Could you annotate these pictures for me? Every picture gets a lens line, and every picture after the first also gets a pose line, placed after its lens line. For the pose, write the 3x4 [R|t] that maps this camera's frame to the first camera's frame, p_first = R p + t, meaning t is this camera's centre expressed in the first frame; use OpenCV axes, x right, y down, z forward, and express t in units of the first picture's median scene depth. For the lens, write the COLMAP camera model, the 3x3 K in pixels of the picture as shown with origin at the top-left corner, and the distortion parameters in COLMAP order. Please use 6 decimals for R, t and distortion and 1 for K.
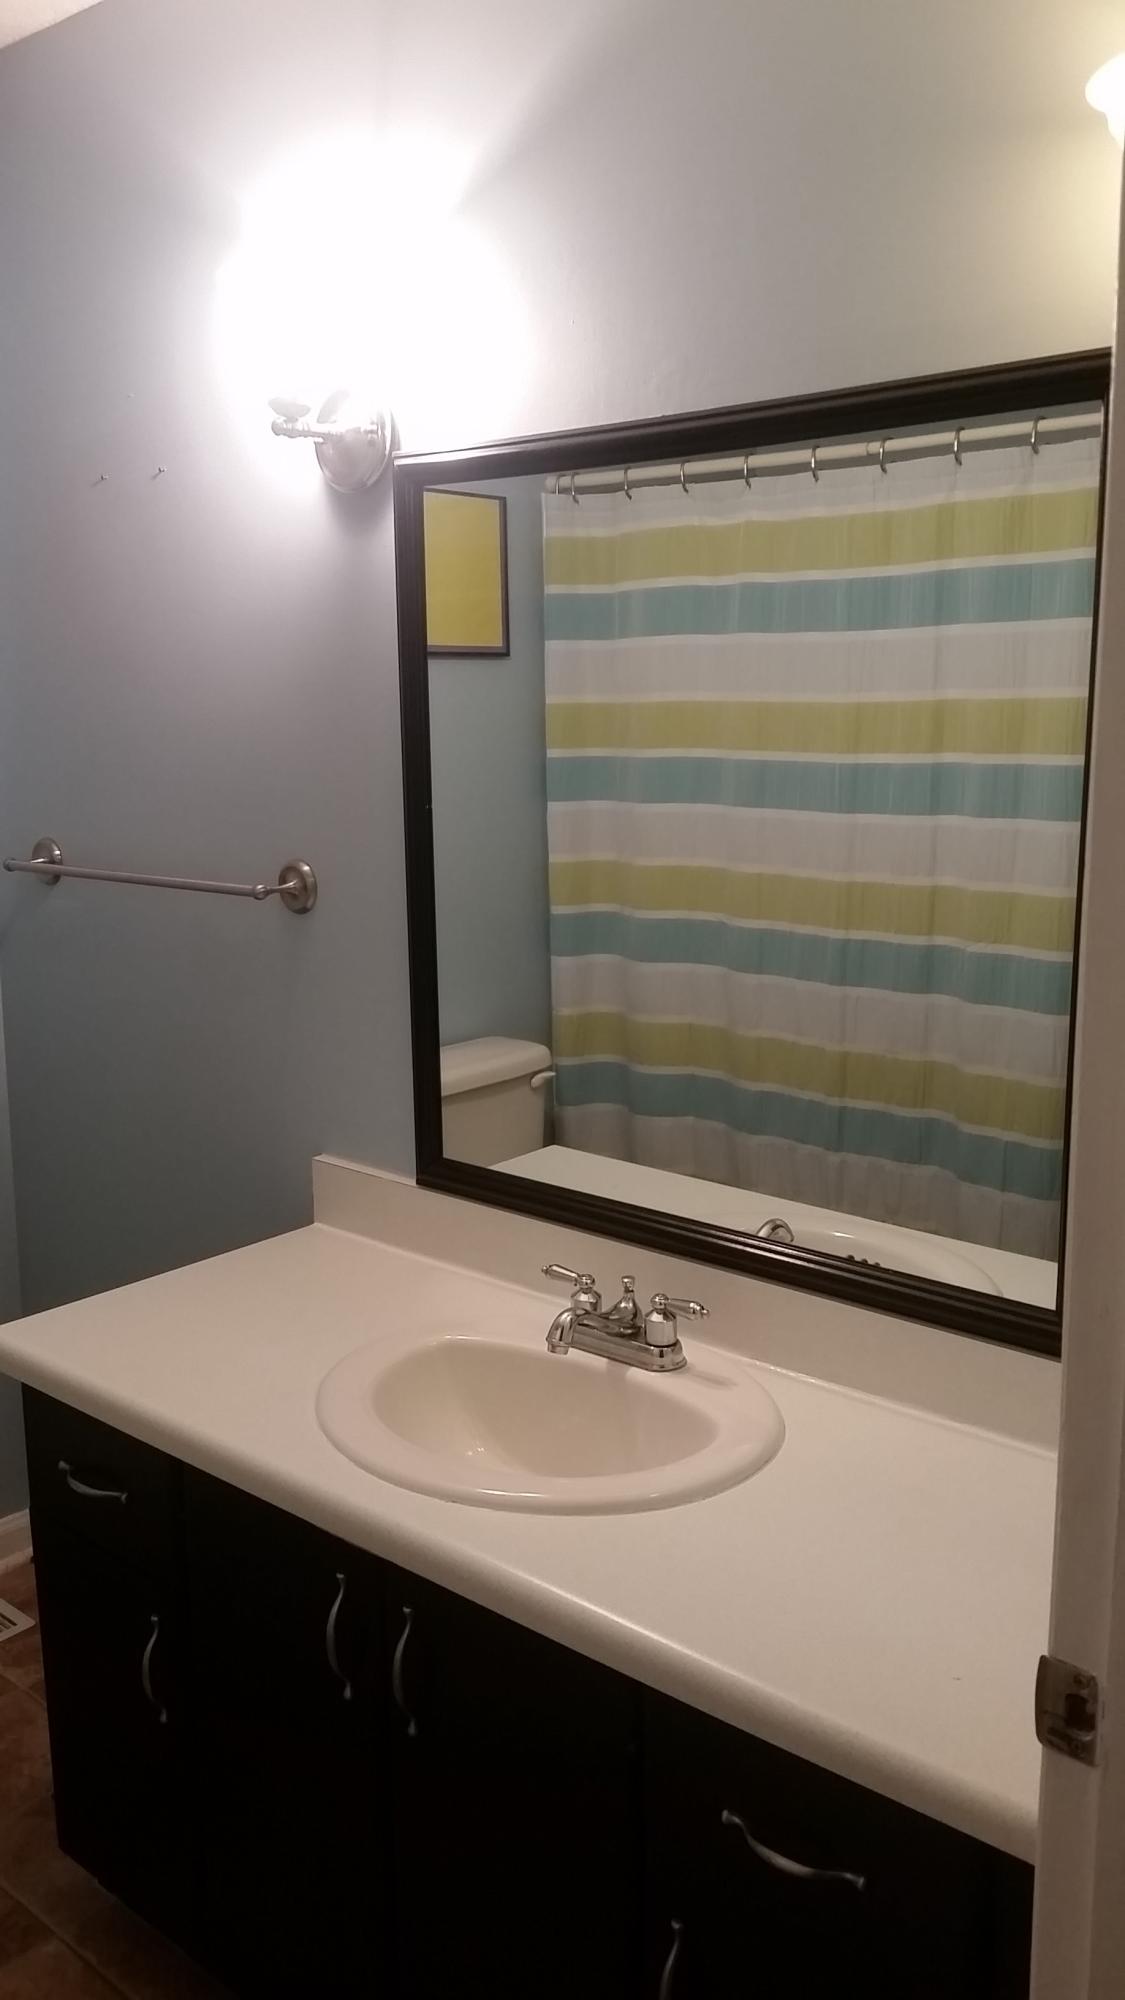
lens RADIAL K [[1647.7, 0, 562.5], [0, 1647.7, 1000.0], [0, 0, 1]] dist [0.113404, -0.260212]
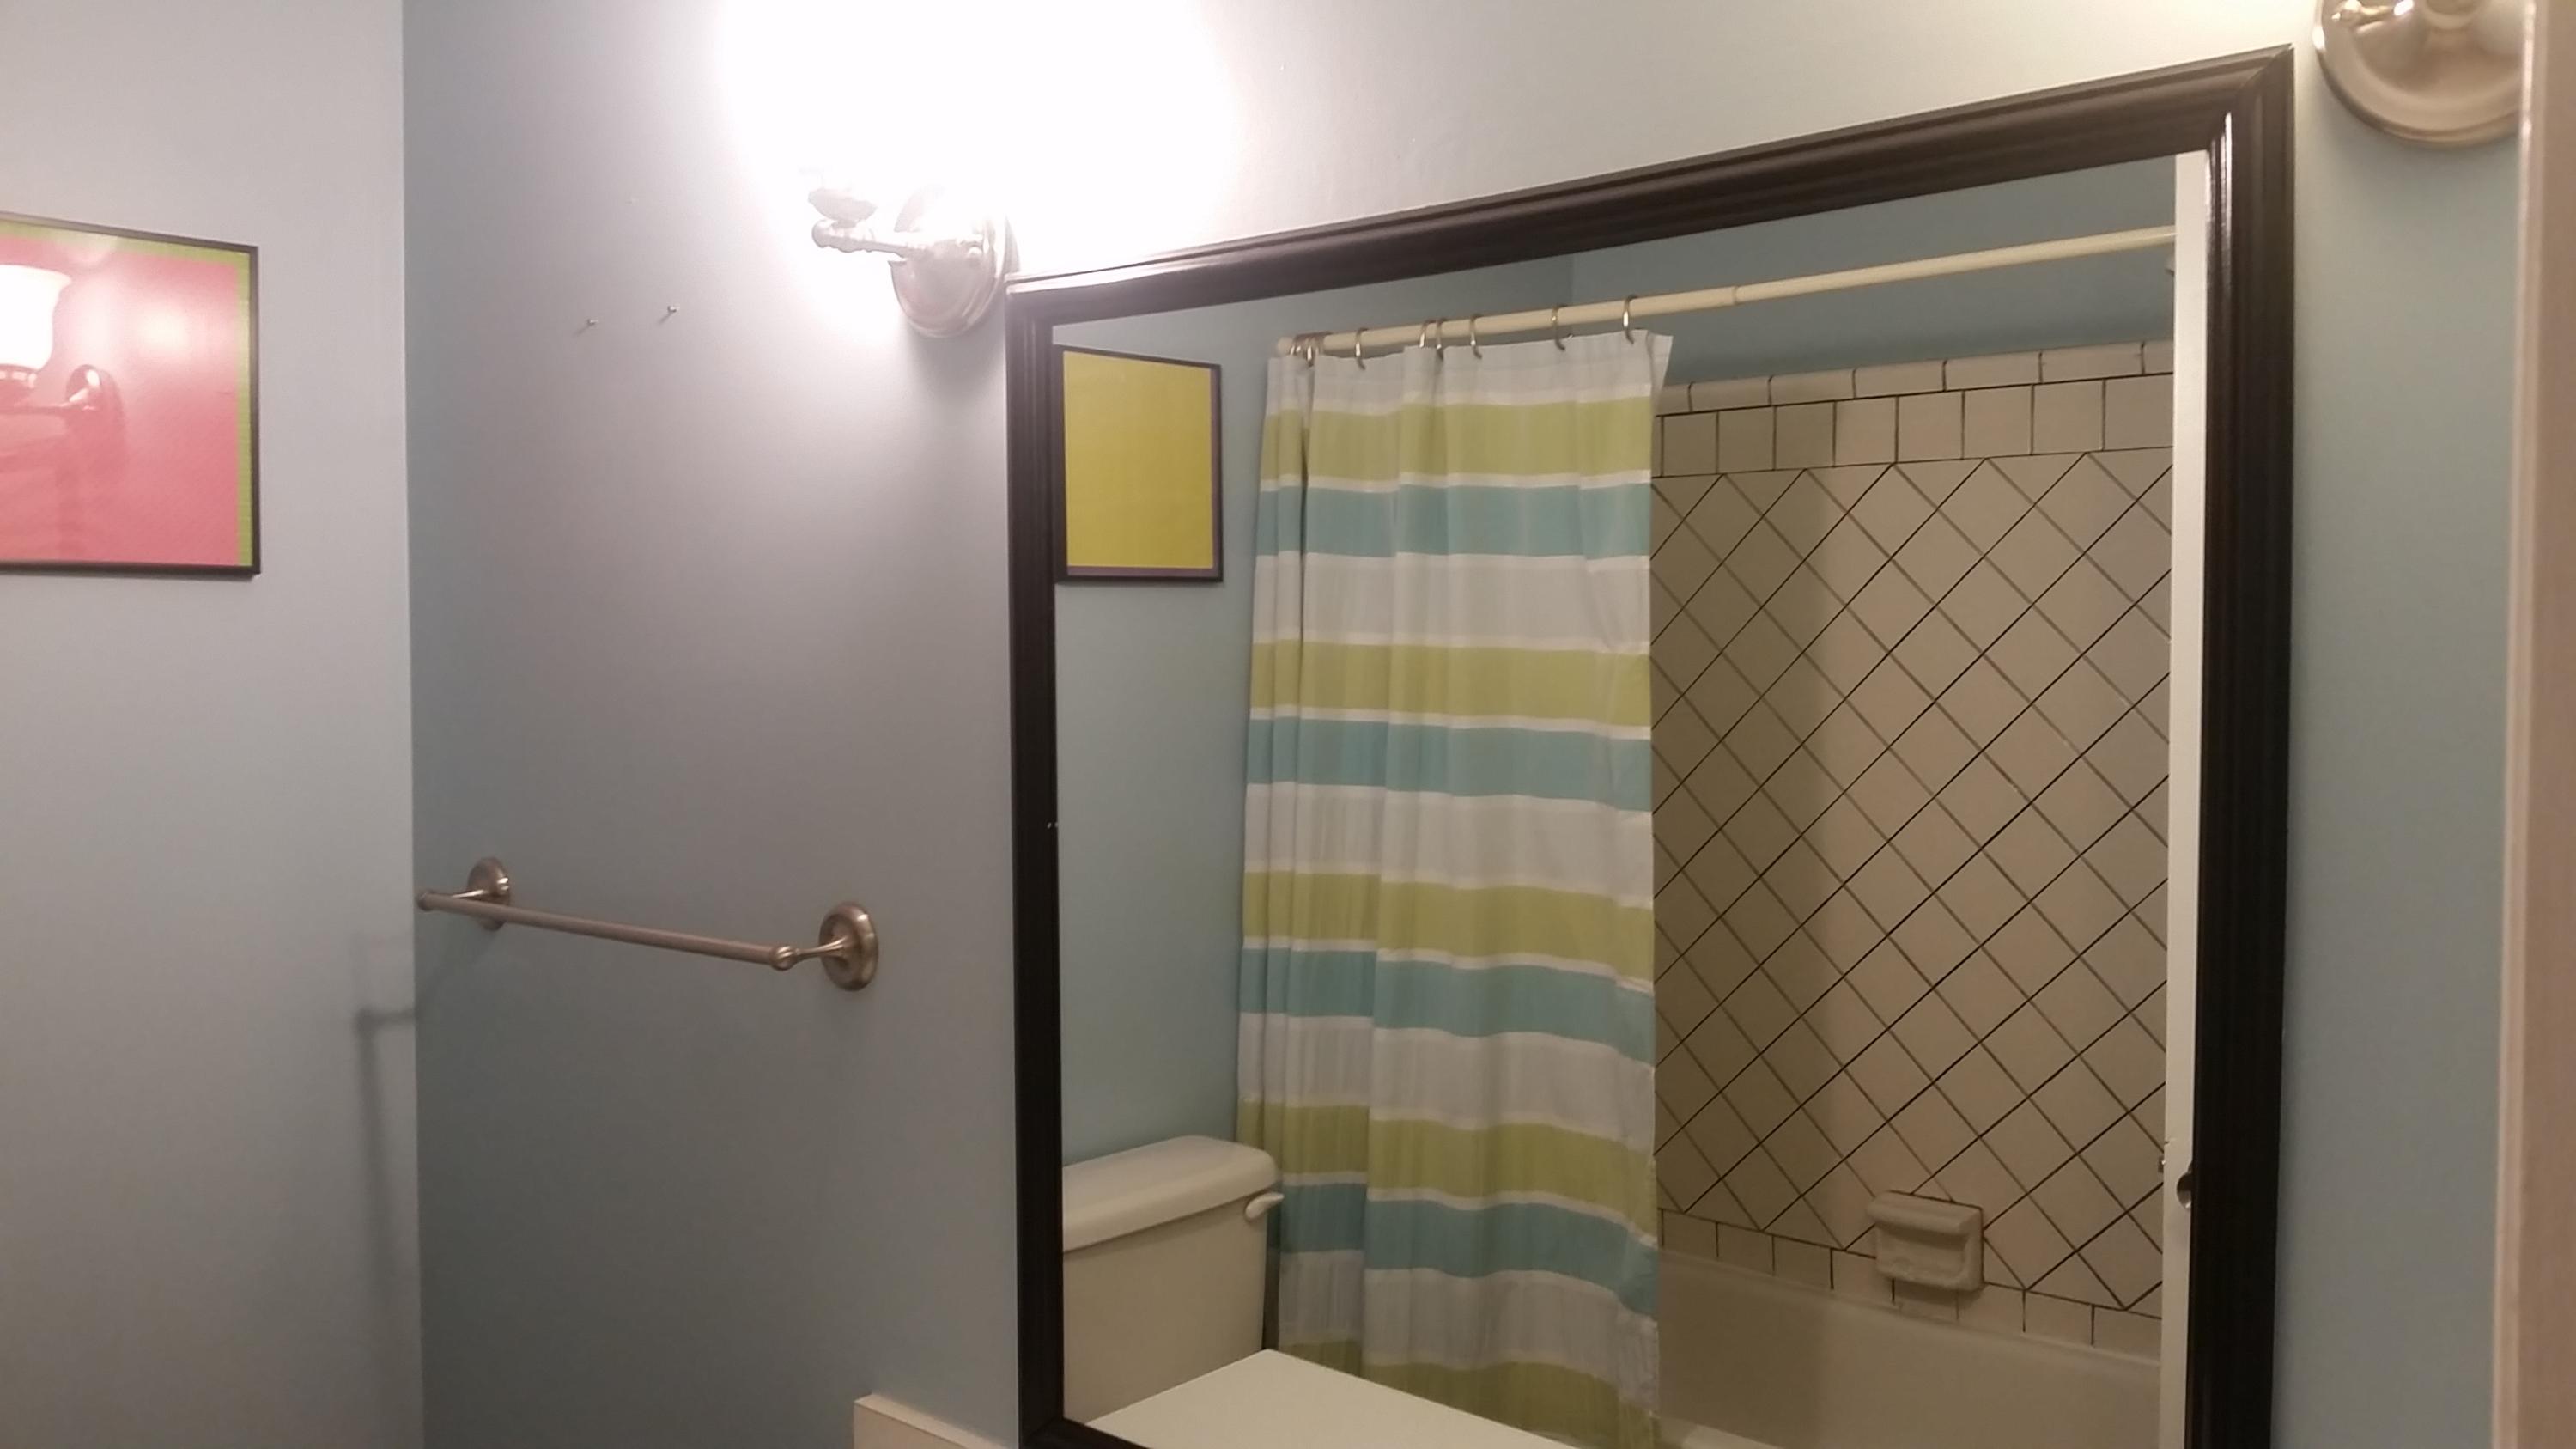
lens RADIAL K [[2122.6, 0, 1276.7], [0, 2122.6, 712.4], [0, 0, 1]] dist [0.113404, -0.260212]
pose [[0.999748, 0.003488, -0.022171, 0.019299], [-0.006580, 0.989996, -0.140942, -0.045393], [0.021457, 0.141053, 0.989770, 0.202523]]
